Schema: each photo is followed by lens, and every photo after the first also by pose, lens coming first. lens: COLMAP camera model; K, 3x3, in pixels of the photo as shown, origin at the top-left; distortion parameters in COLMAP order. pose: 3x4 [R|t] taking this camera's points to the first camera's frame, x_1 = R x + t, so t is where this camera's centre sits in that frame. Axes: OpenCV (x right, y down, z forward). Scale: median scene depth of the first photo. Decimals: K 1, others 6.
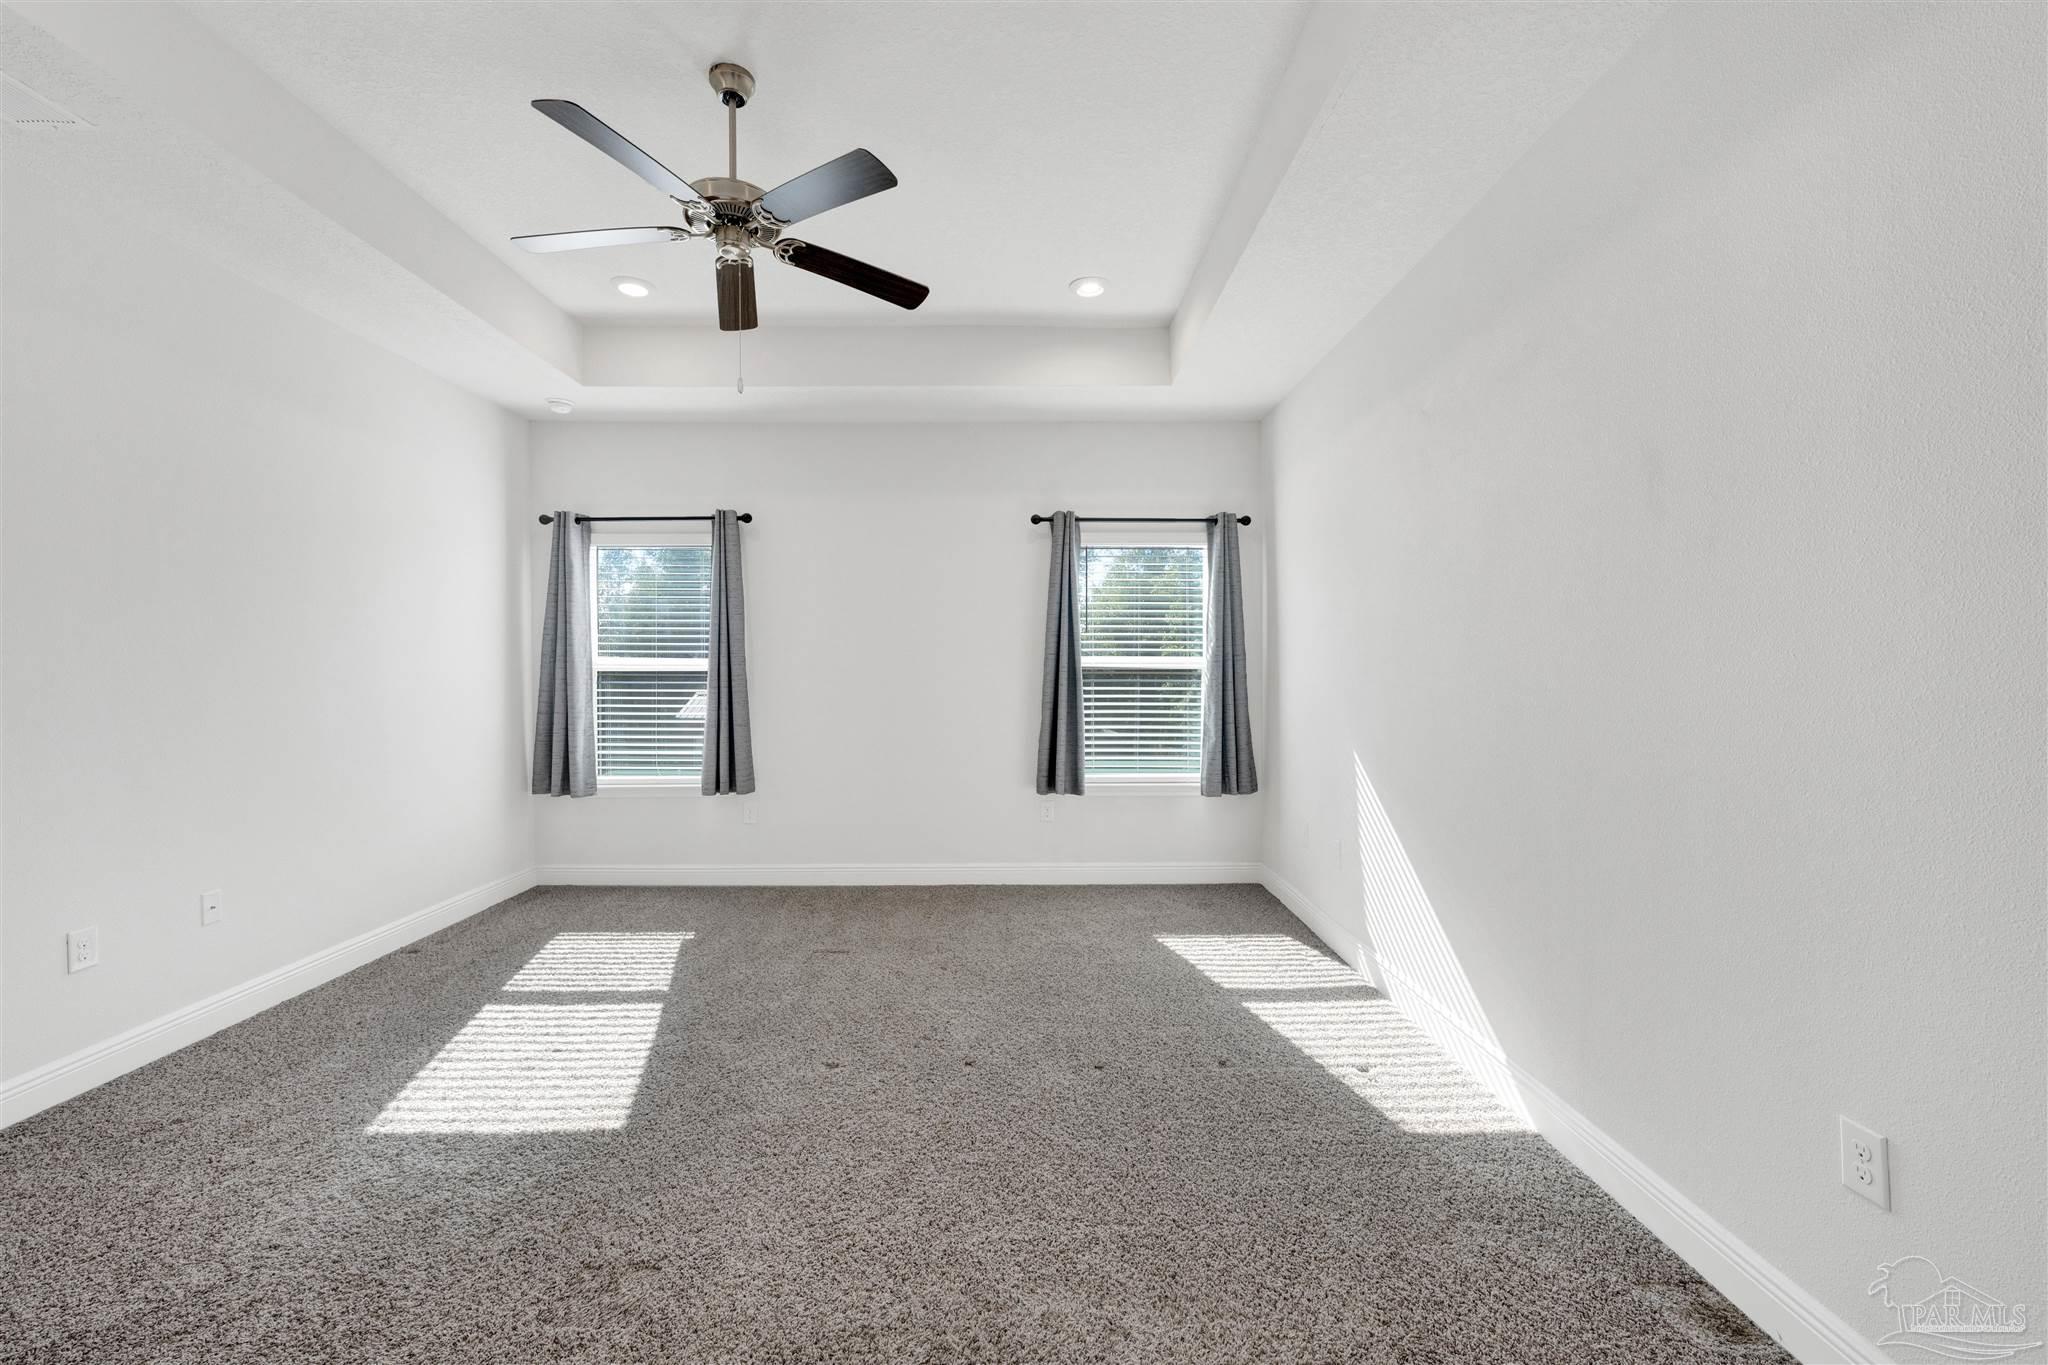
lens RADIAL K [[834.5, 0, 1020.6], [0, 834.5, 683.0], [0, 0, 1]] dist [-0.000563, -0.000452]
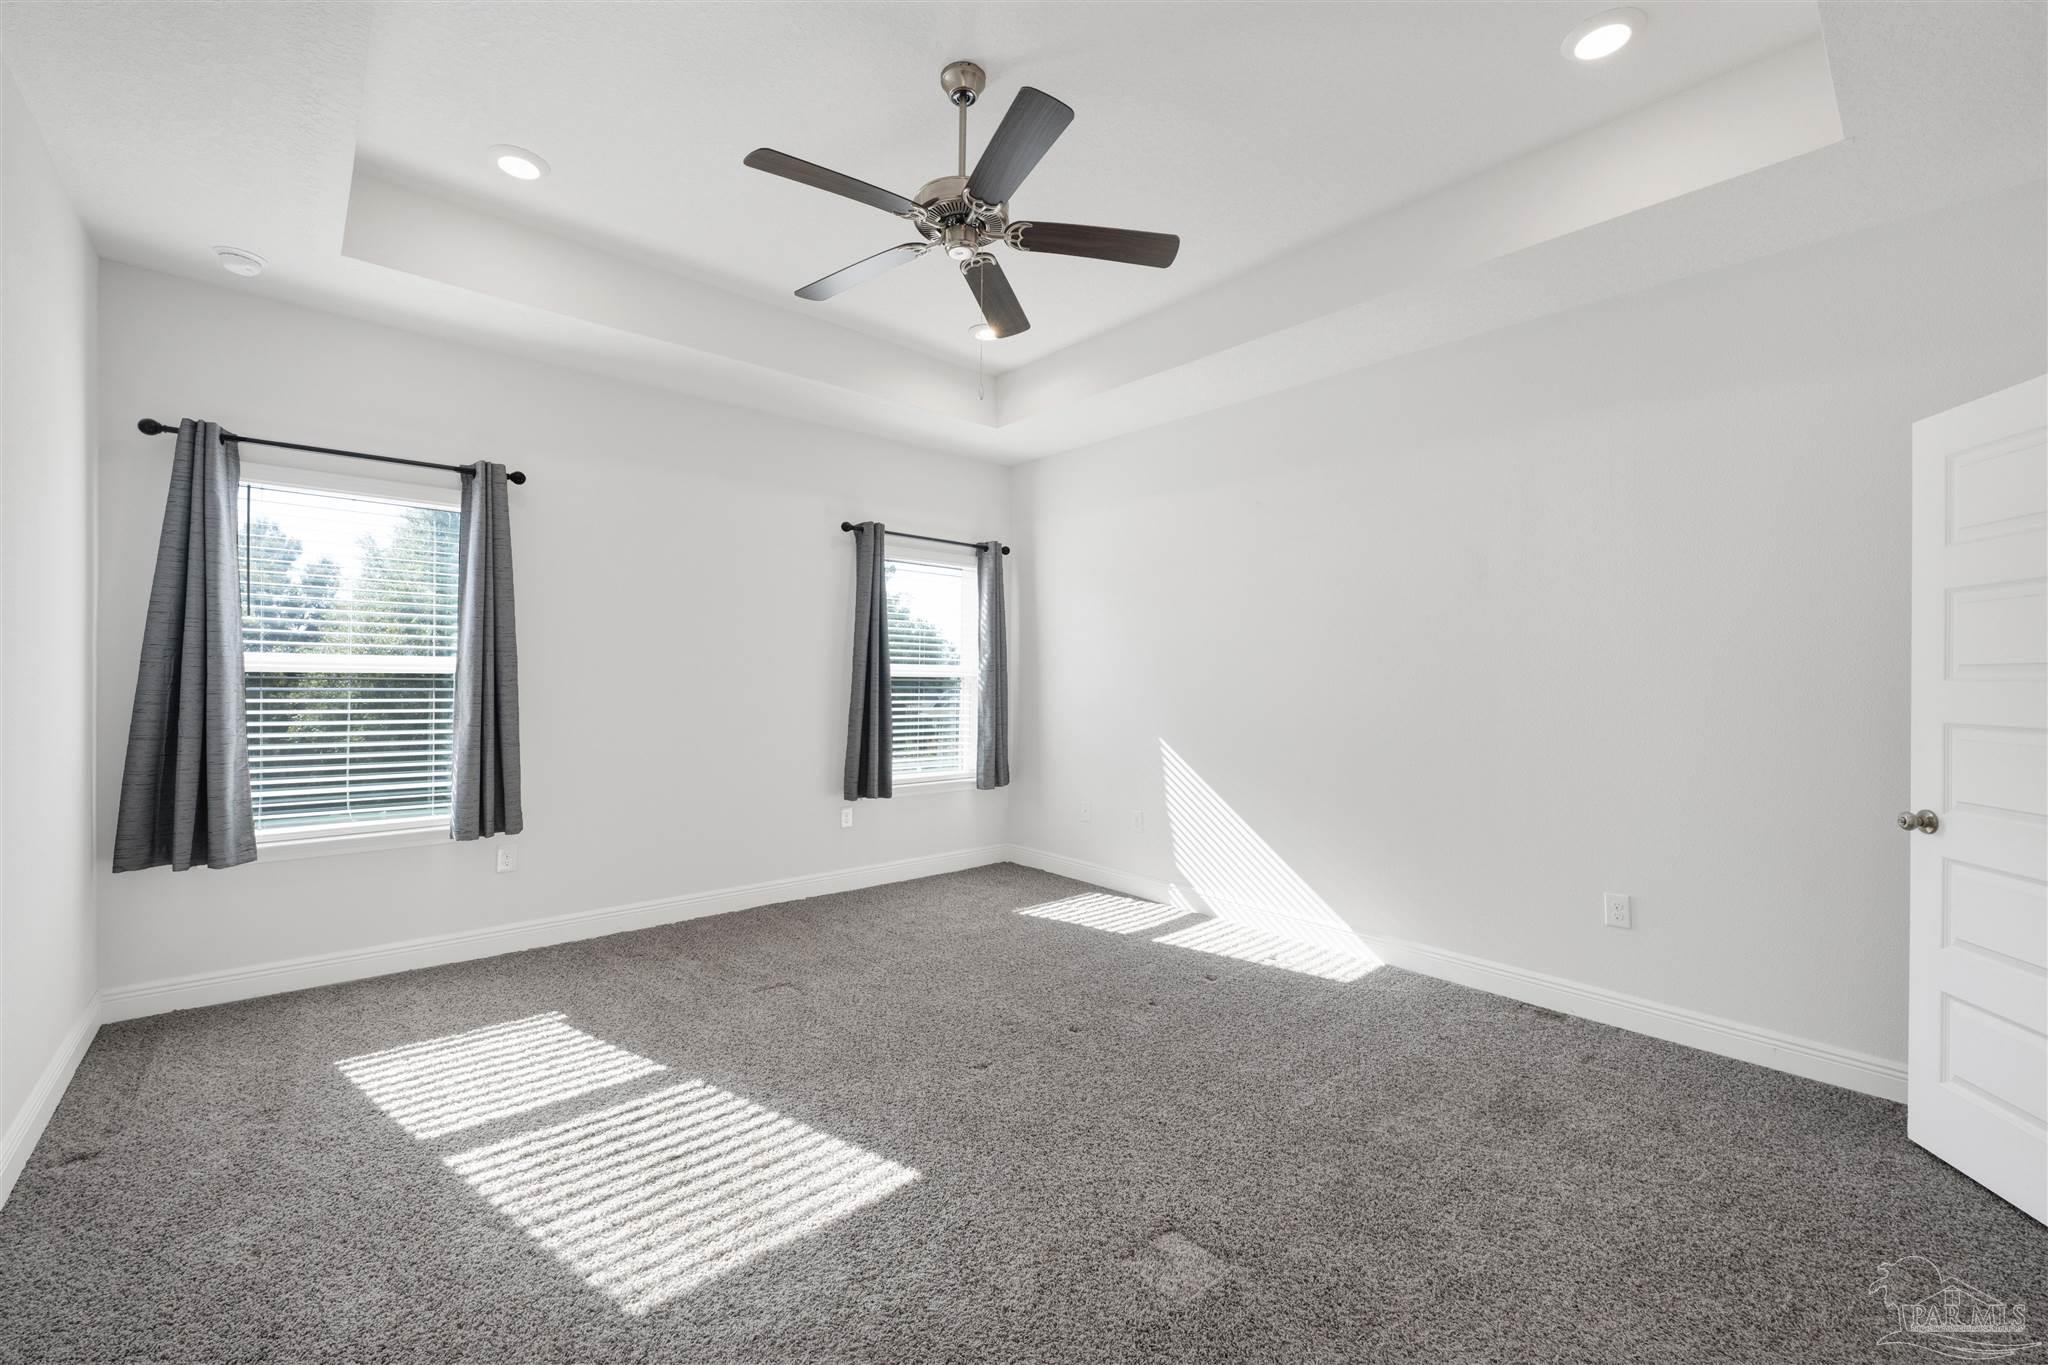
lens RADIAL K [[834.5, 0, 1004.3], [0, 834.5, 679.8], [0, 0, 1]] dist [-0.000563, -0.000452]
pose [[0.758767, 0.007163, 0.651322, -0.672893], [-0.001448, 0.999956, -0.009311, -0.003505], [-0.651360, 0.006122, 0.758744, 0.157754]]
